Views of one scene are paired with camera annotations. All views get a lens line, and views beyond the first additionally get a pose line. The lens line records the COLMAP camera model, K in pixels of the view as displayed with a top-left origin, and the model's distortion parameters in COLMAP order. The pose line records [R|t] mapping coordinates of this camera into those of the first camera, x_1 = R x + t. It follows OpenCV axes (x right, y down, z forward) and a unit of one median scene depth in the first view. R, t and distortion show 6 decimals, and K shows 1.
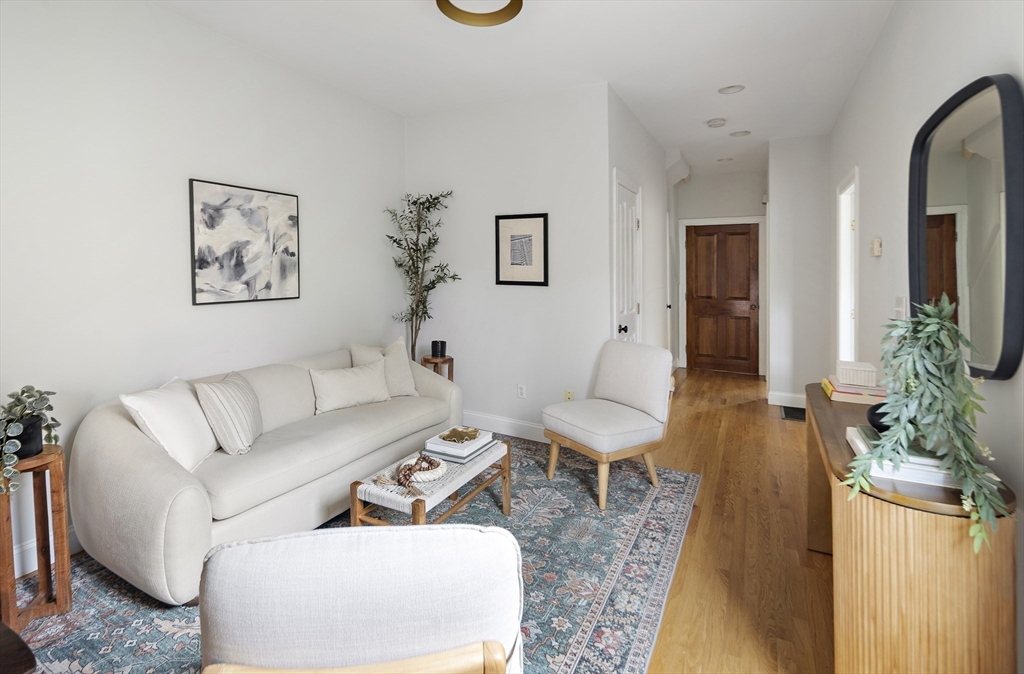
lens RADIAL K [[451.9, 0, 509.5], [0, 451.9, 285.9], [0, 0, 1]] dist [-0.000192, -0.000112]
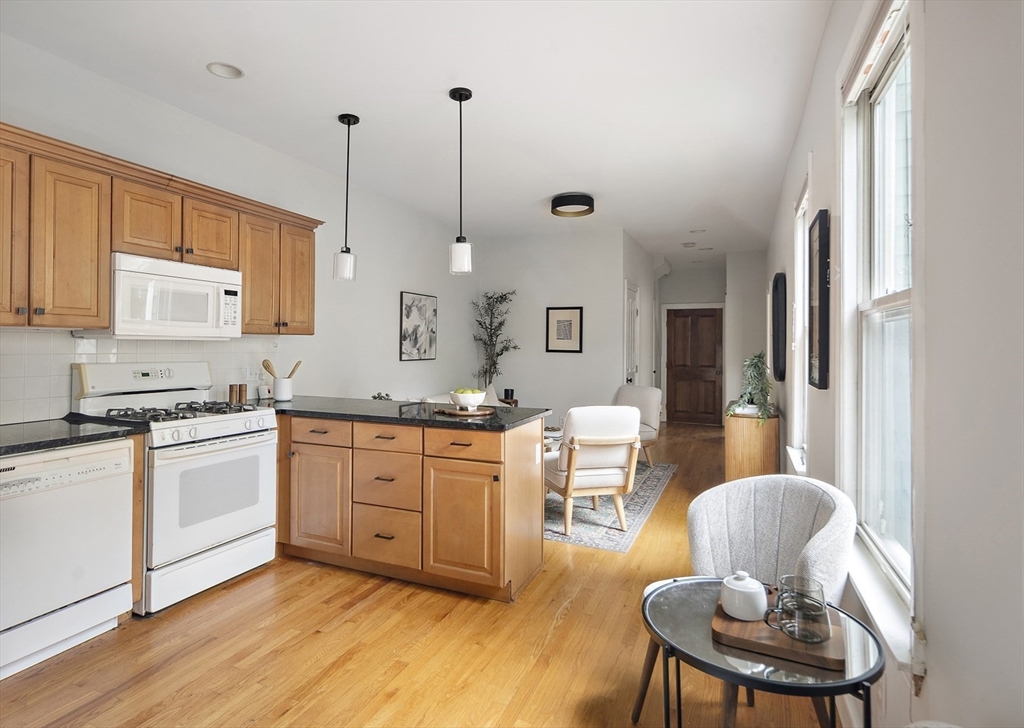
lens RADIAL K [[493.9, 0, 485.1], [0, 493.9, 369.3], [0, 0, 1]] dist [-0.001114, -0.000081]
pose [[0.999600, 0.001823, 0.028206, -0.297334], [-0.002191, 0.999913, 0.012995, 0.035210], [-0.028180, -0.013051, 0.999518, -0.700318]]
